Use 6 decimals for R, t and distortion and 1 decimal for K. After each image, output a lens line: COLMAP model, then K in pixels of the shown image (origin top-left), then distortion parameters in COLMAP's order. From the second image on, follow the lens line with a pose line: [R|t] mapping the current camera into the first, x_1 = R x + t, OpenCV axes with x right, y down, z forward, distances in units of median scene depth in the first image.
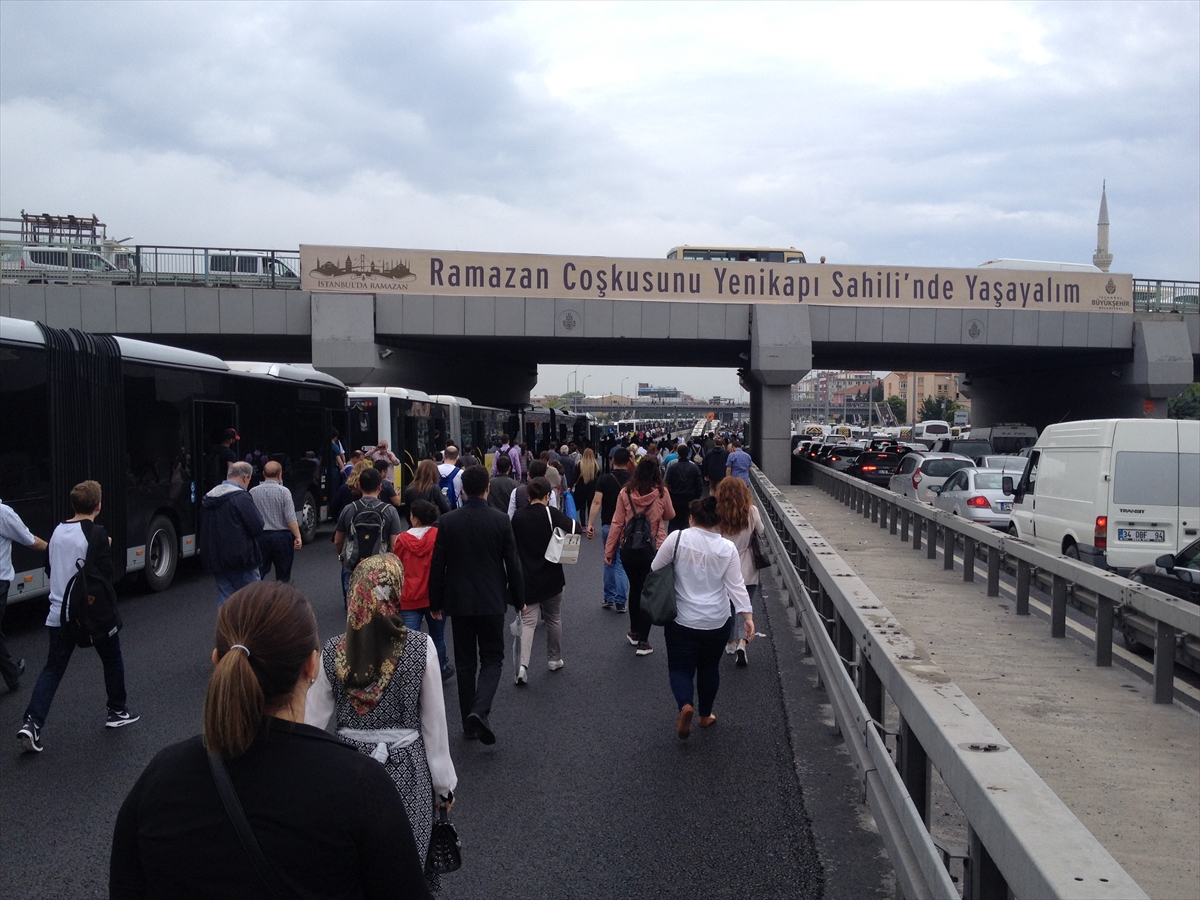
lens RADIAL K [[942.0, 0, 600.0], [0, 942.0, 450.0], [0, 0, 1]] dist [-0.048104, -0.012005]
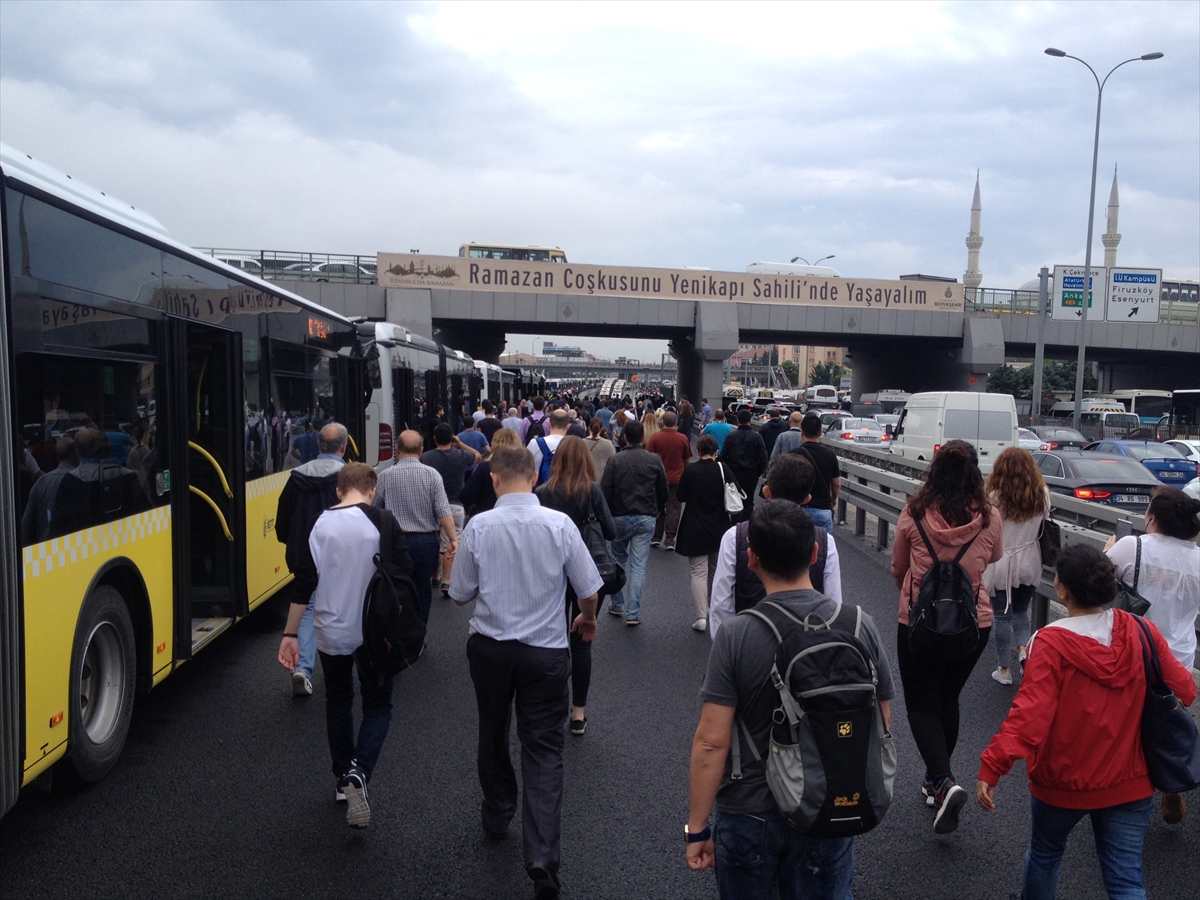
lens RADIAL K [[951.7, 0, 600.0], [0, 951.7, 450.0], [0, 0, 1]] dist [-0.073235, 0.000521]
pose [[0.993668, 0.008309, 0.112045, -0.130591], [-0.013206, 0.998986, 0.043036, 0.005973], [-0.111574, -0.044243, 0.992771, -0.372118]]
